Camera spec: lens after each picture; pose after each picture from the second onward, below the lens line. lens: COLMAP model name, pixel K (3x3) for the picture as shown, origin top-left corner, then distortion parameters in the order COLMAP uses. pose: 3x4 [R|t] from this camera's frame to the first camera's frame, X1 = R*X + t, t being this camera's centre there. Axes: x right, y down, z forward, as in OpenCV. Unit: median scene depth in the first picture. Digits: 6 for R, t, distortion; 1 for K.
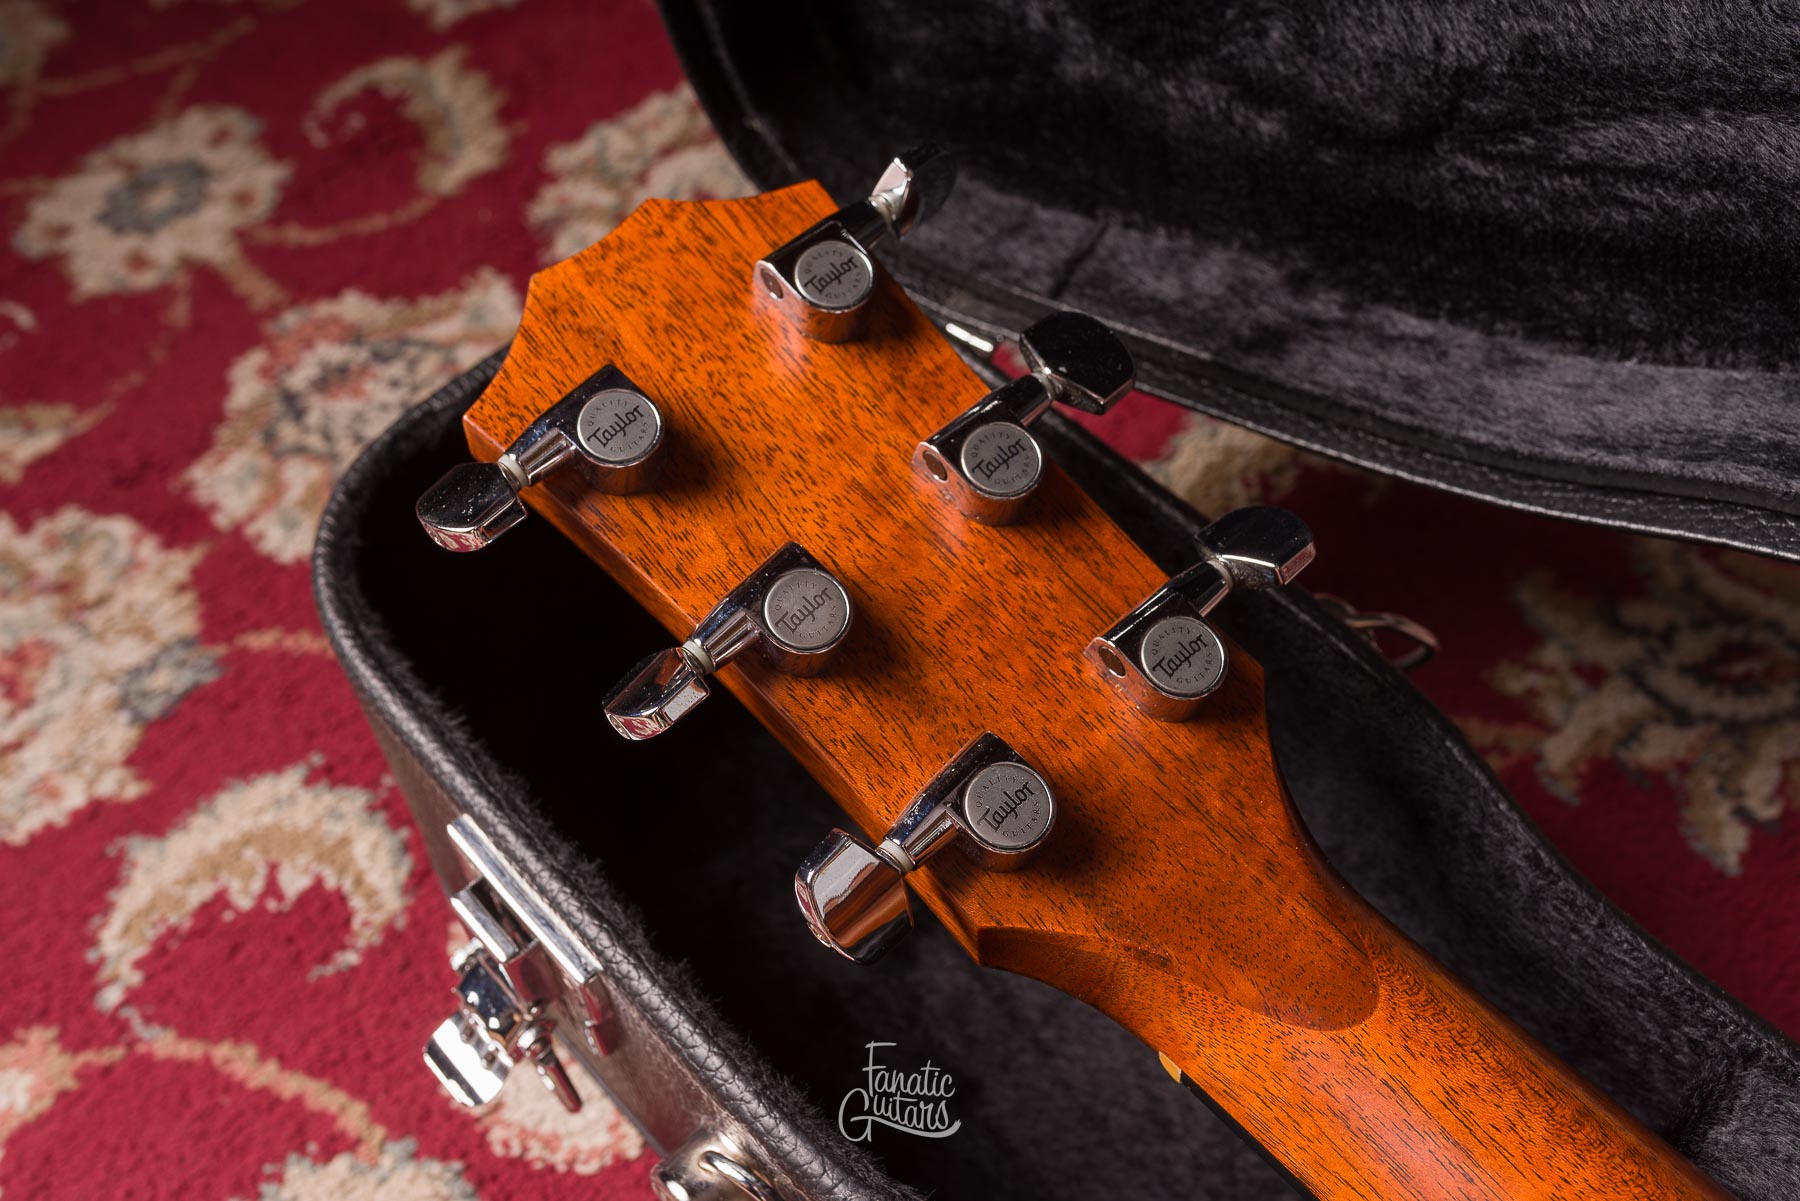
lens RADIAL K [[1820.2, 0, 899.0], [0, 1820.2, 596.6], [0, 0, 1]] dist [0.004572, -0.003939]
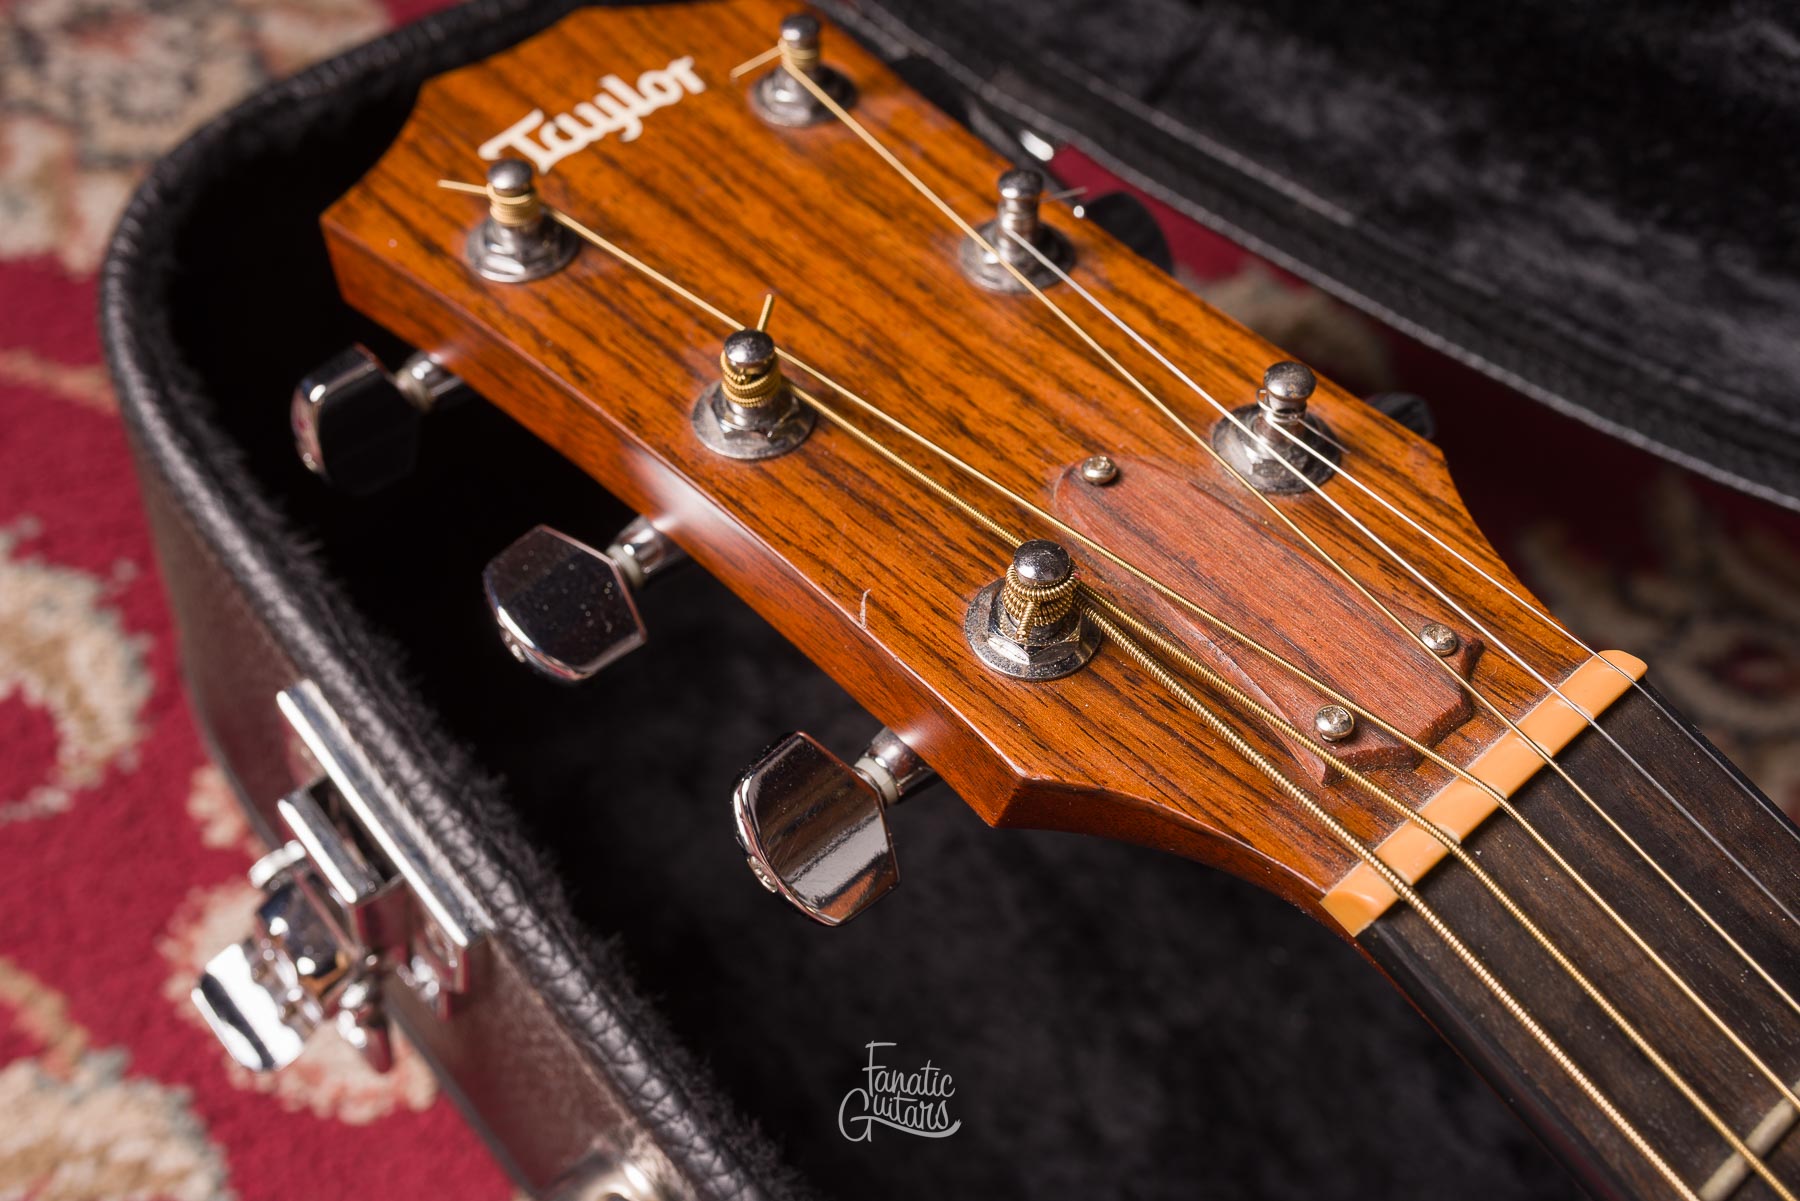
lens RADIAL K [[1879.0, 0, 904.6], [0, 1879.0, 593.6], [0, 0, 1]] dist [0.003648, -0.007304]
pose [[0.972724, 0.142817, 0.182786, -0.118373], [-0.161100, 0.982884, 0.089362, -0.013610], [-0.166895, -0.116372, 0.979083, 0.194424]]
